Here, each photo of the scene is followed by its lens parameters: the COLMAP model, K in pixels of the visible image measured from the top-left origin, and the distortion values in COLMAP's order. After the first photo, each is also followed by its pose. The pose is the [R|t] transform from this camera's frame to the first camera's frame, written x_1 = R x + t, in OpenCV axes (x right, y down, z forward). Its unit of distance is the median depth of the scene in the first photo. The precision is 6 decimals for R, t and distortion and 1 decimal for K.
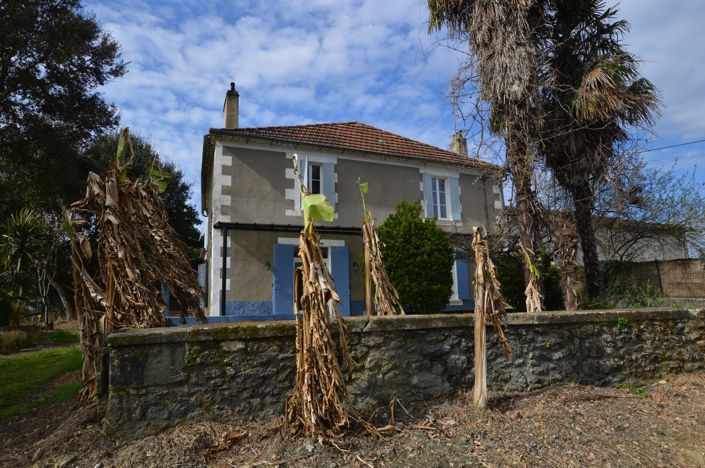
lens RADIAL K [[414.5, 0, 352.9], [0, 414.5, 233.1], [0, 0, 1]] dist [-0.022375, 0.004142]
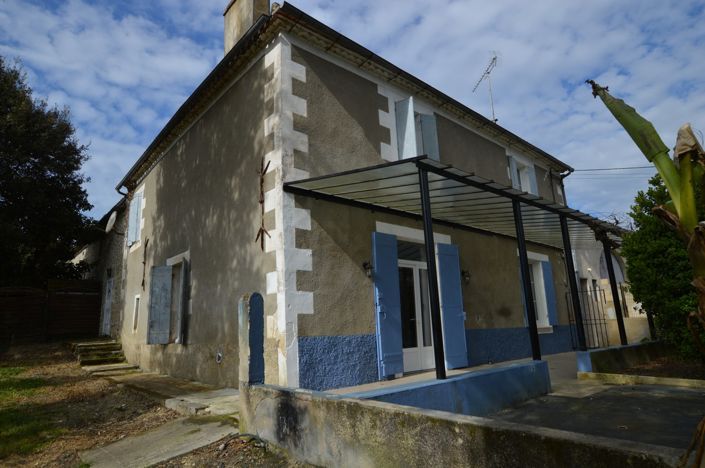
lens RADIAL K [[414.5, 0, 351.5], [0, 414.5, 234.2], [0, 0, 1]] dist [-0.022375, 0.004142]
pose [[0.933651, 0.067226, 0.351820, -0.411393], [-0.051652, 0.997232, -0.053479, 0.060815], [-0.354441, 0.031759, 0.934539, 0.474297]]
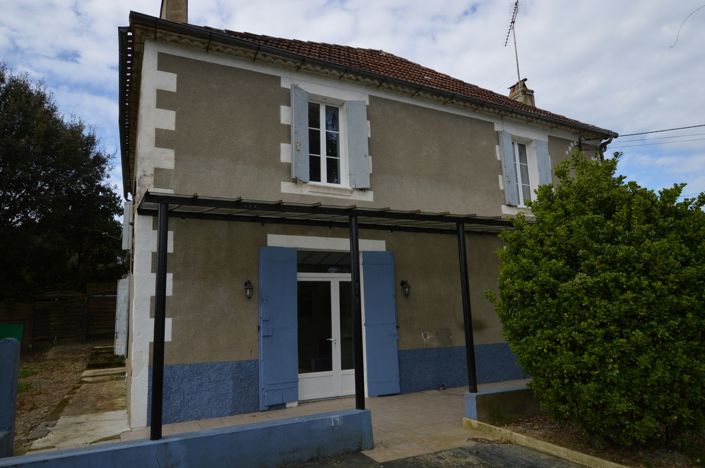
lens RADIAL K [[448.4, 0, 351.6], [0, 448.4, 235.1], [0, 0, 1]] dist [0.000021, -0.004103]
pose [[0.994761, 0.008640, 0.101860, -0.133035], [-0.009355, 0.999935, 0.006546, 0.007035], [-0.101797, -0.007464, 0.994777, 0.426583]]
